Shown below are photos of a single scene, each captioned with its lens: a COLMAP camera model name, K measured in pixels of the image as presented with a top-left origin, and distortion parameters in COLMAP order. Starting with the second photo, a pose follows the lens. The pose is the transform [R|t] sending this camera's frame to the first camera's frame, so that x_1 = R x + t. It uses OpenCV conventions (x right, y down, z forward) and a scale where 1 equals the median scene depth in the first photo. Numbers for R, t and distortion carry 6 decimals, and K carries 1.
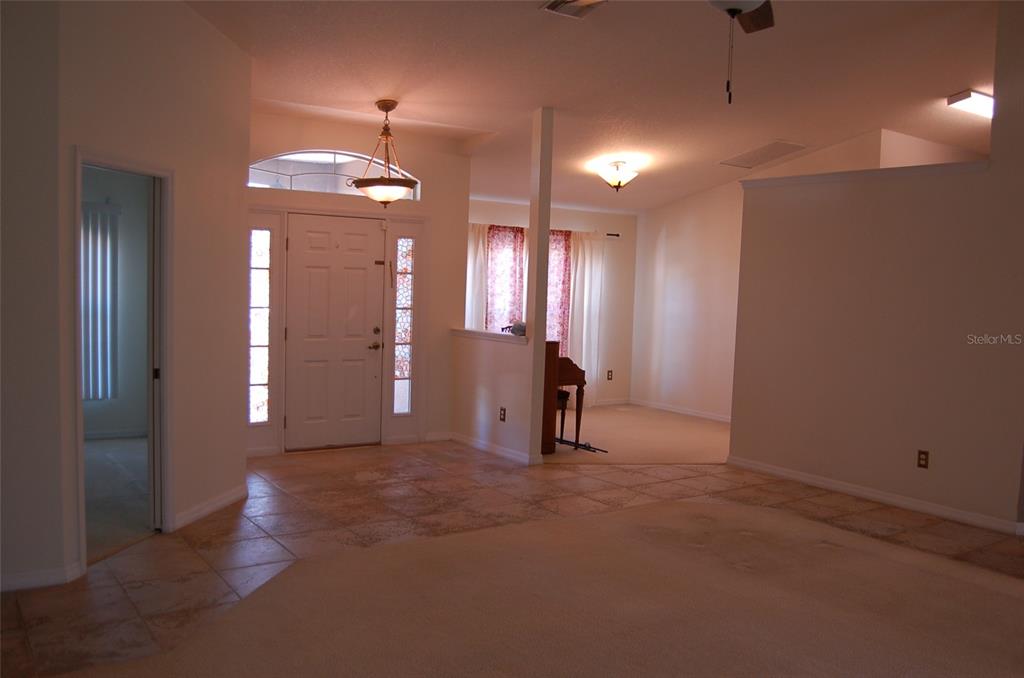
lens RADIAL K [[886.6, 0, 511.7], [0, 886.6, 342.7], [0, 0, 1]] dist [-0.059059, -0.005127]
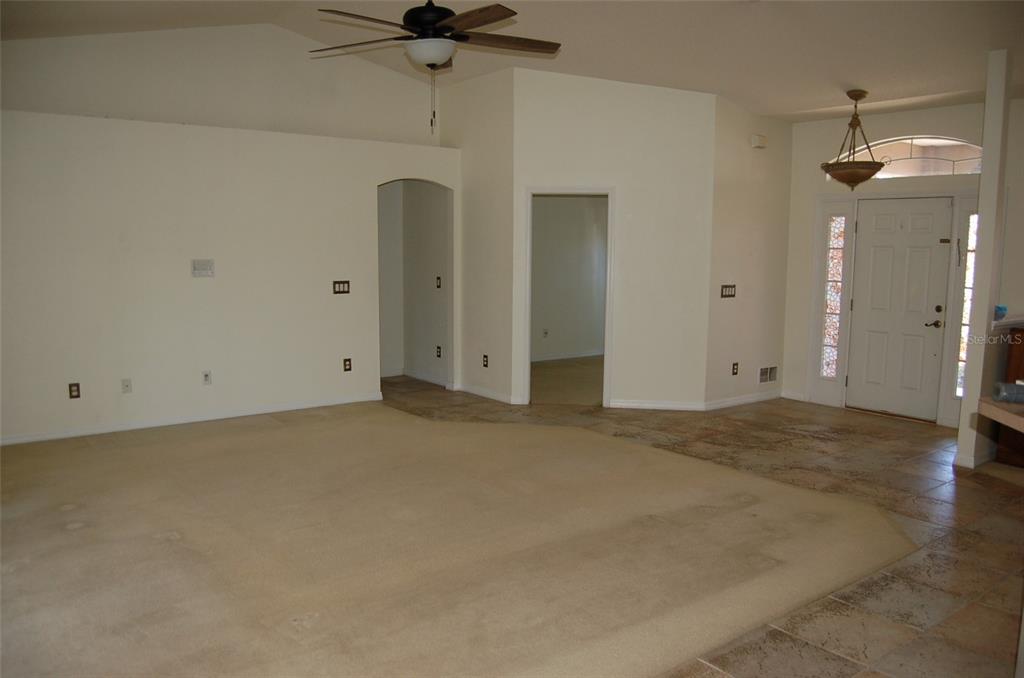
lens RADIAL K [[770.3, 0, 512.0], [0, 770.3, 339.0], [0, 0, 1]] dist [-0.005876, -0.001920]
pose [[0.075736, 0.086794, -0.993343, 0.822667], [-0.082274, 0.993352, 0.080522, -0.012349], [0.993728, 0.075628, 0.082373, 0.548299]]
